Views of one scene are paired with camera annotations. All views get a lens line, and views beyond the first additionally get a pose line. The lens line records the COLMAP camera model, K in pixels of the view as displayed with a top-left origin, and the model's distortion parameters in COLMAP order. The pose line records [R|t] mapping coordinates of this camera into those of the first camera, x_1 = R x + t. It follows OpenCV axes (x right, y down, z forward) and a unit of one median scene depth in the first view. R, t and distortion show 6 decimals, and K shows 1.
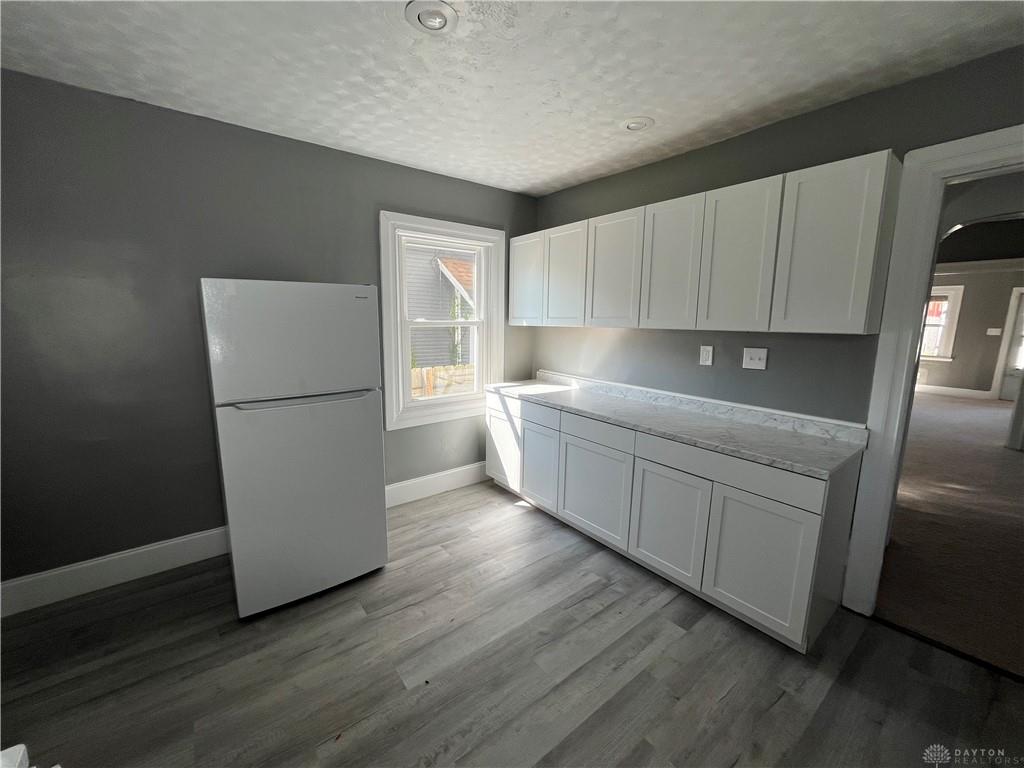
lens RADIAL K [[411.9, 0, 509.6], [0, 411.9, 383.0], [0, 0, 1]] dist [-0.001798, -0.000979]
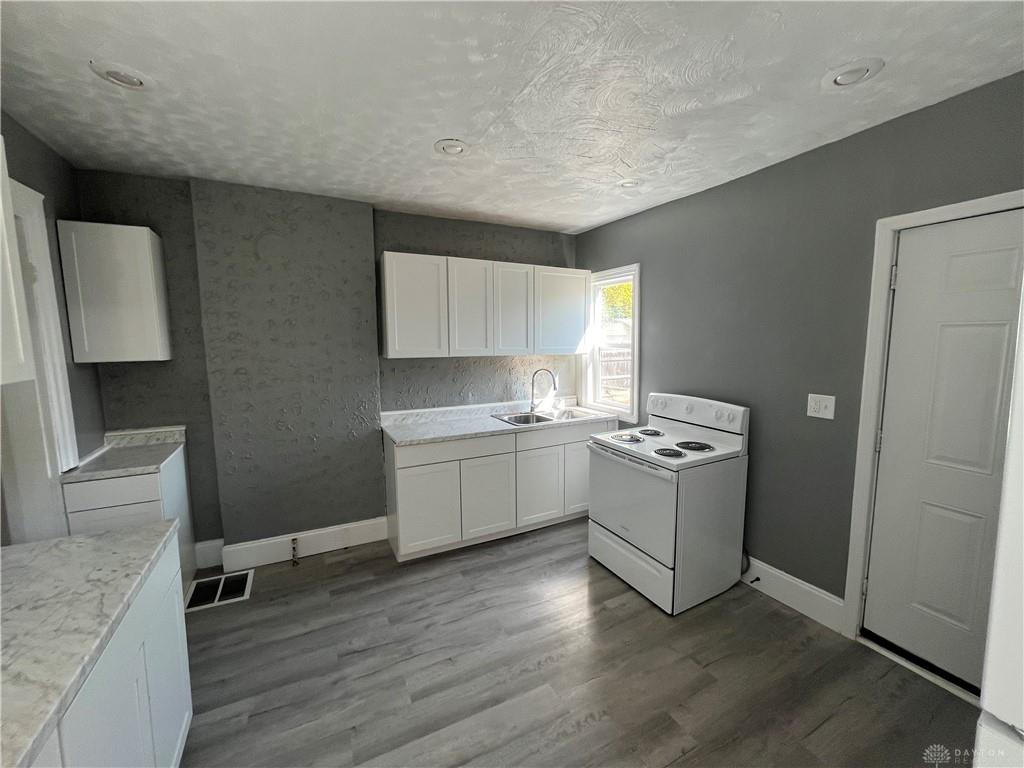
lens RADIAL K [[411.9, 0, 510.5], [0, 411.9, 386.3], [0, 0, 1]] dist [-0.001798, -0.000979]
pose [[-0.982221, -0.027667, 0.185678, -0.145355], [0.023586, 0.963055, 0.268268, -0.326216], [-0.186240, 0.267878, -0.945281, 1.772242]]
